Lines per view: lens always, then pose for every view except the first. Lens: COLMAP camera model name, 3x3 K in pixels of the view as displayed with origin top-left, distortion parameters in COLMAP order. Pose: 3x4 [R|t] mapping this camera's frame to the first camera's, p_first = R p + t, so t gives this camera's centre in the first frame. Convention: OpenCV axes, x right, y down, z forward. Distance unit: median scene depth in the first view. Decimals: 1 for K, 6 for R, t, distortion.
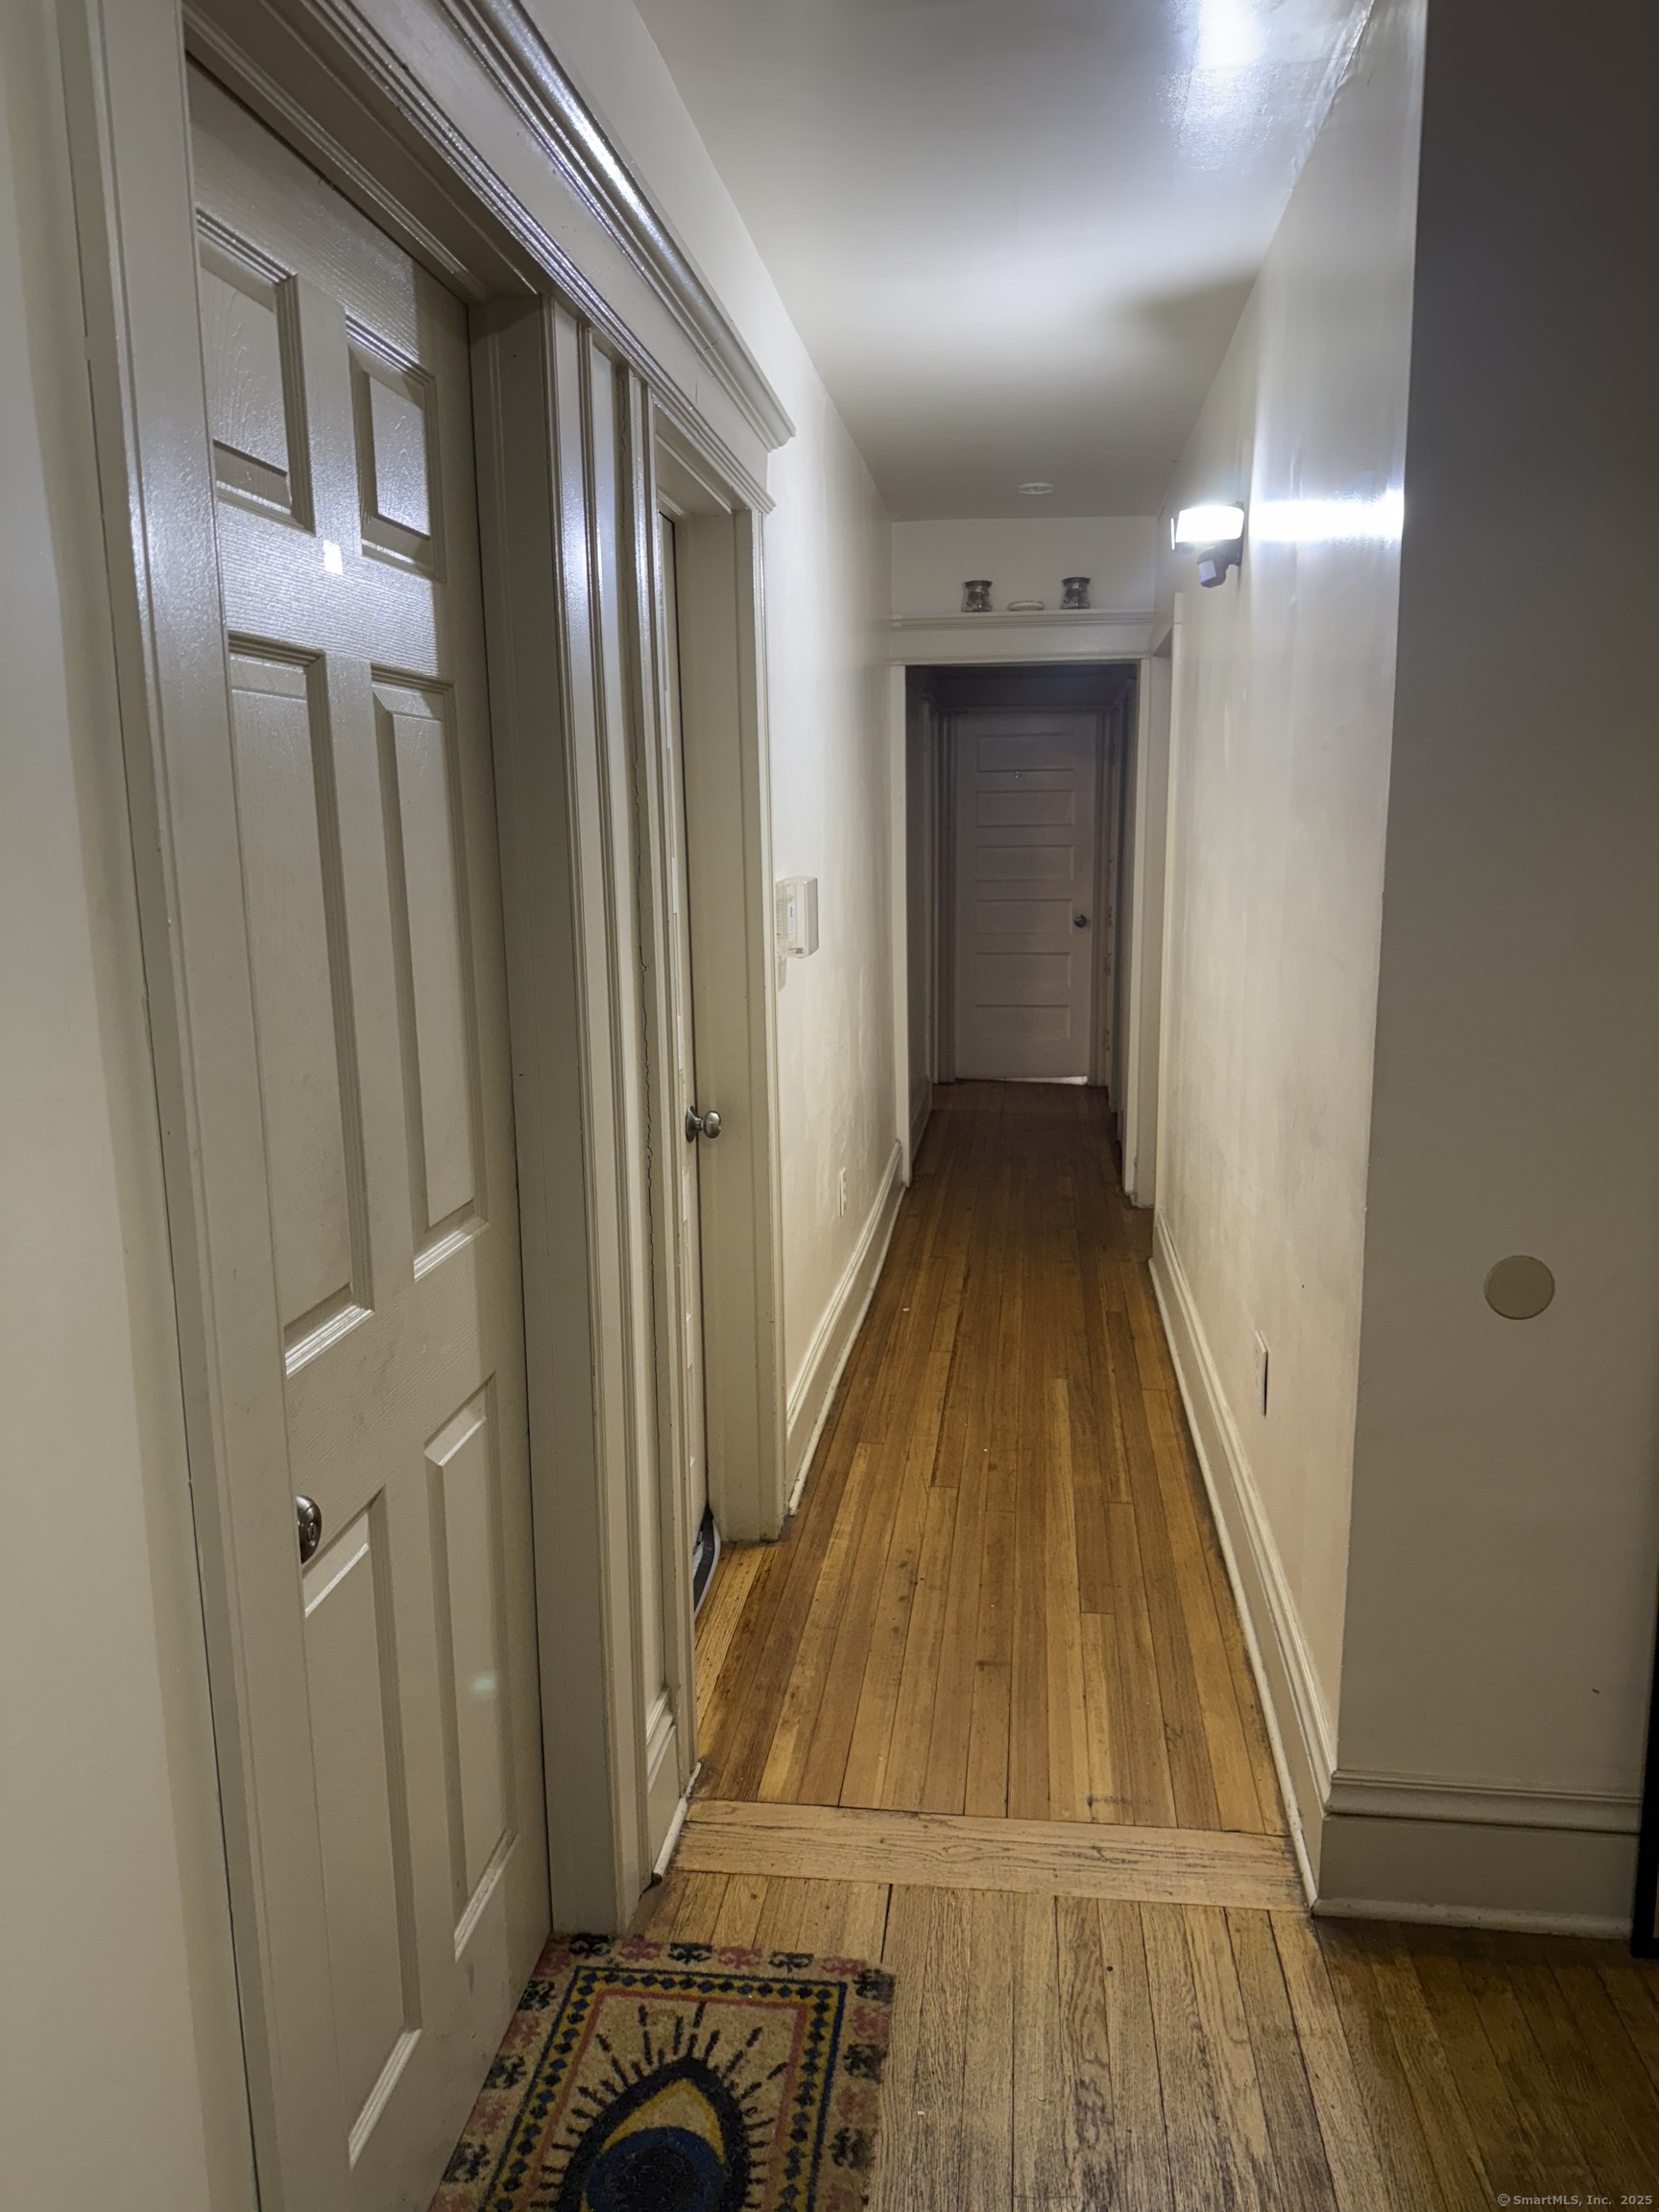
lens RADIAL K [[1563.5, 0, 827.8], [0, 1563.5, 1108.7], [0, 0, 1]] dist [0.004579, 0.000096]
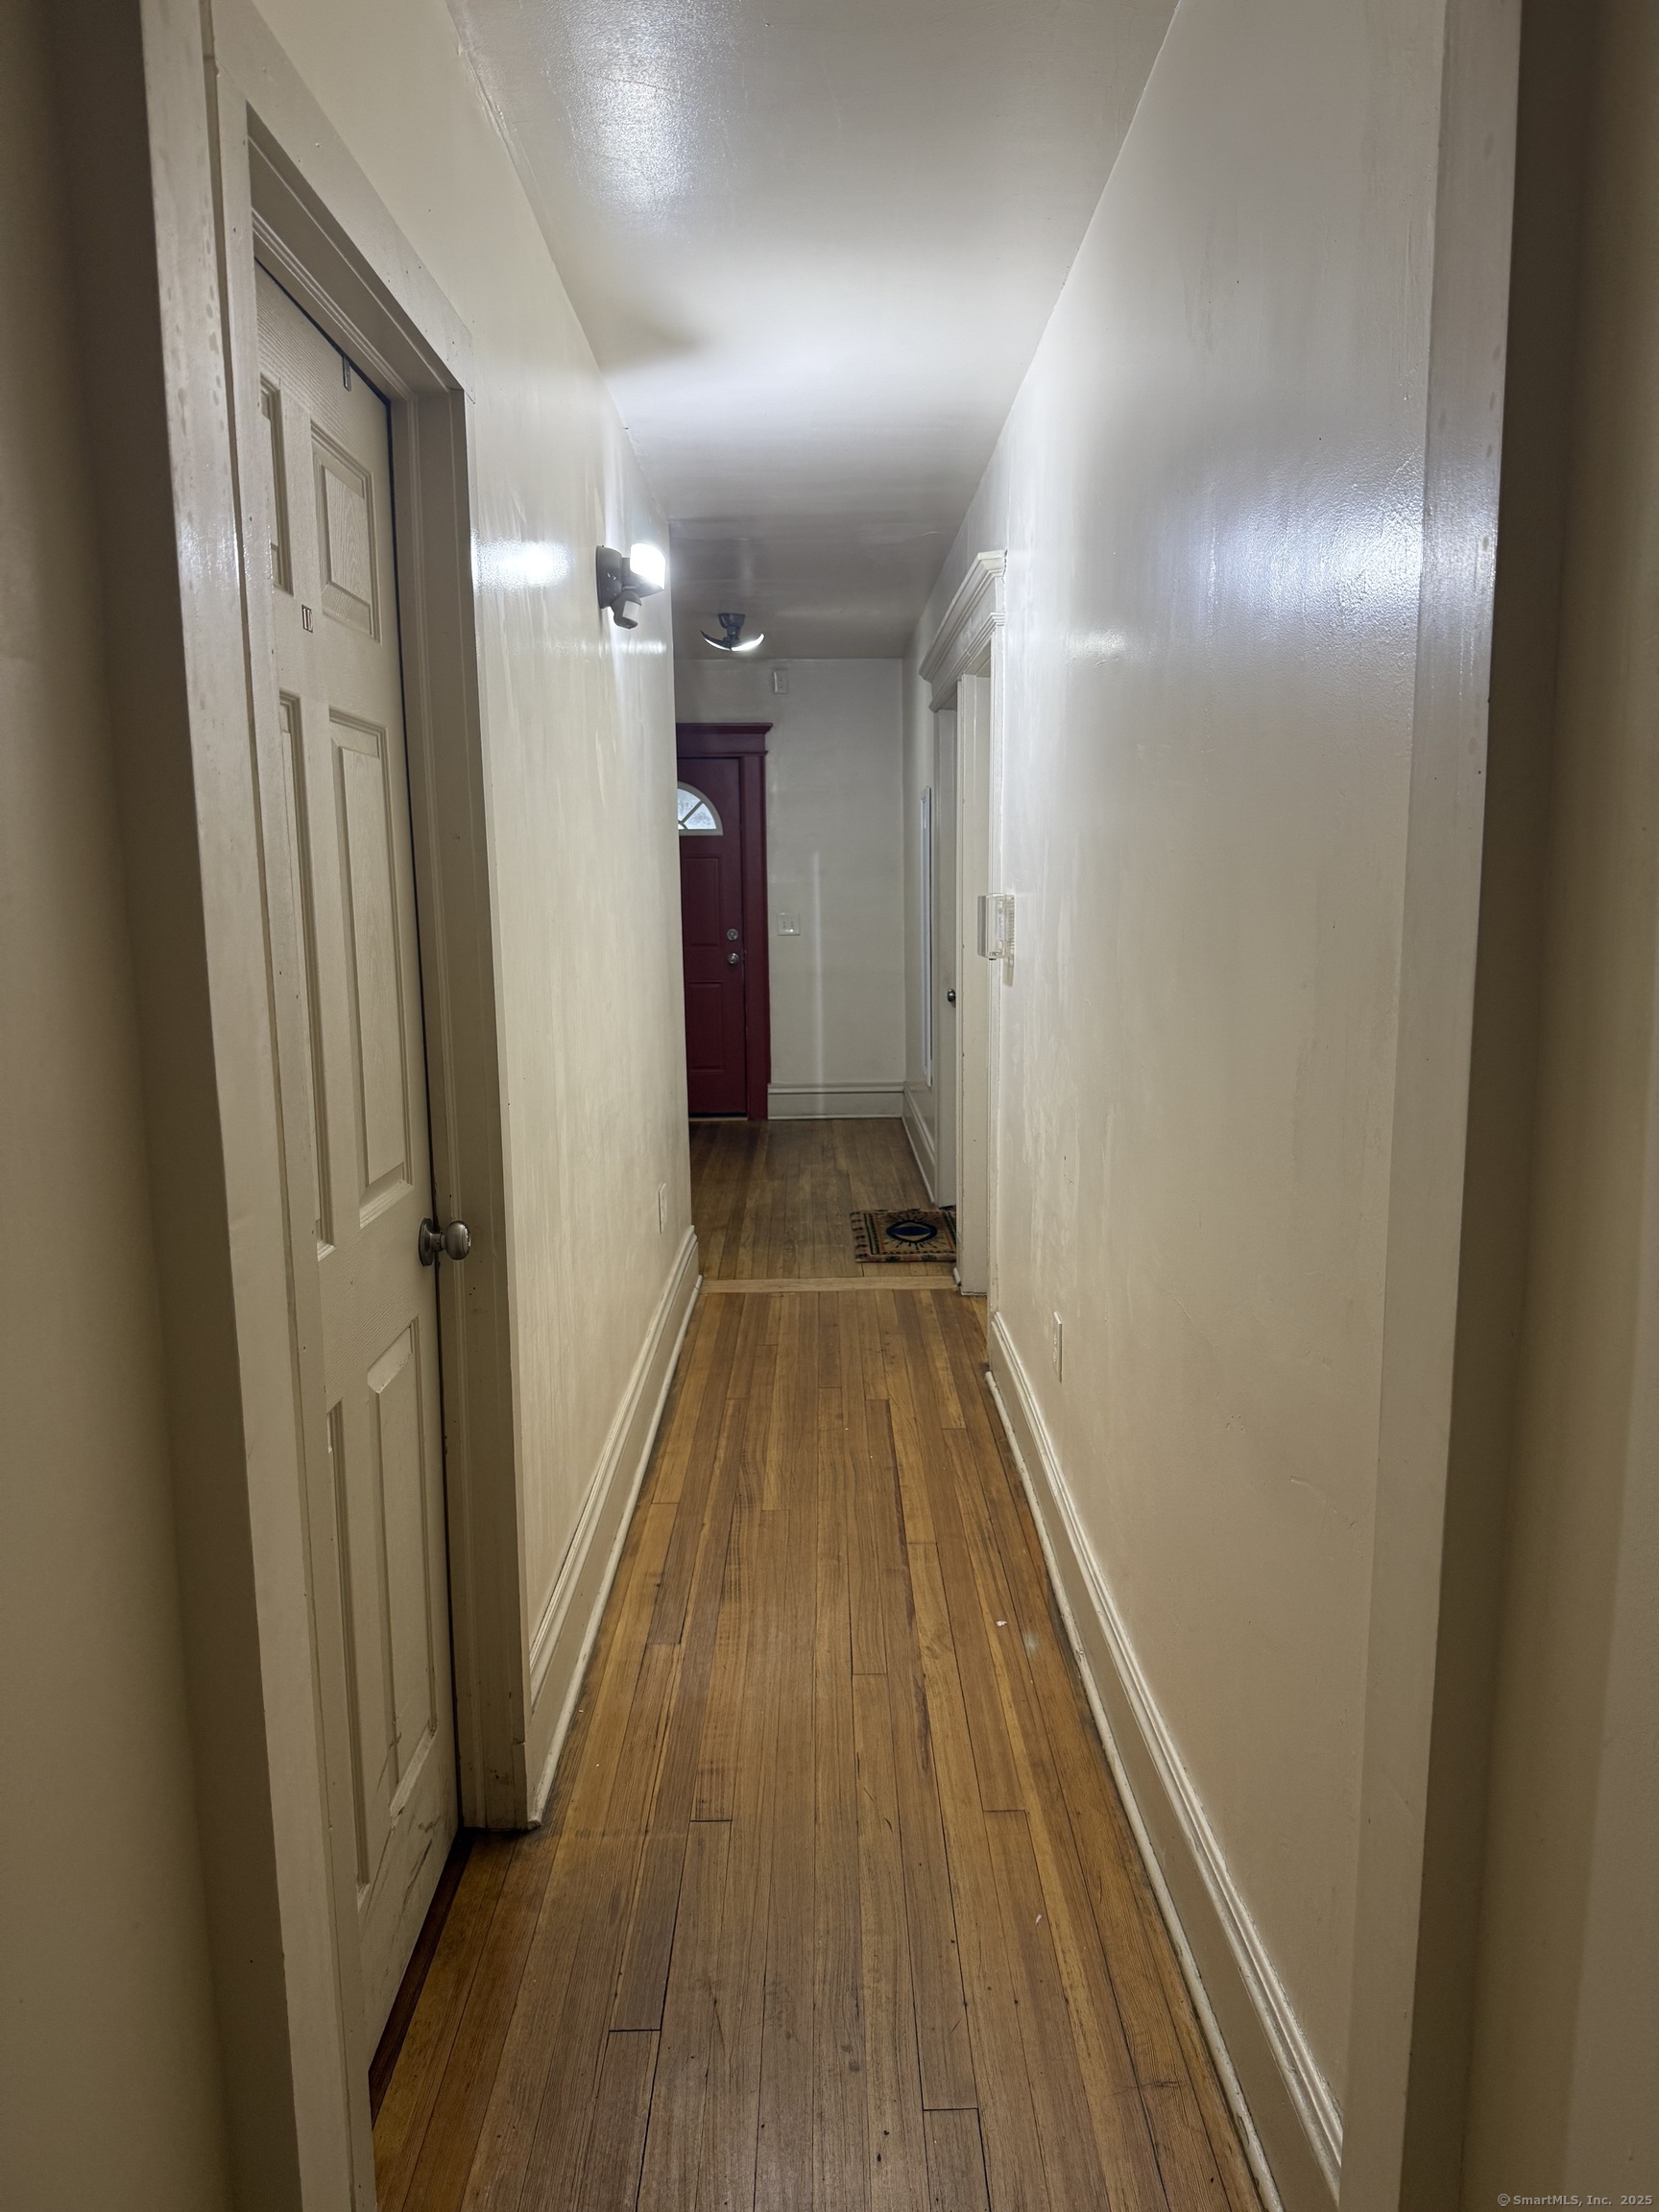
lens RADIAL K [[1563.5, 0, 828.2], [0, 1563.5, 1107.6], [0, 0, 1]] dist [0.004579, 0.000096]
pose [[-0.990329, 0.053088, -0.128182, 0.246968], [0.009723, 0.948180, 0.317585, -0.346305], [0.138400, 0.313267, -0.939526, 1.995618]]
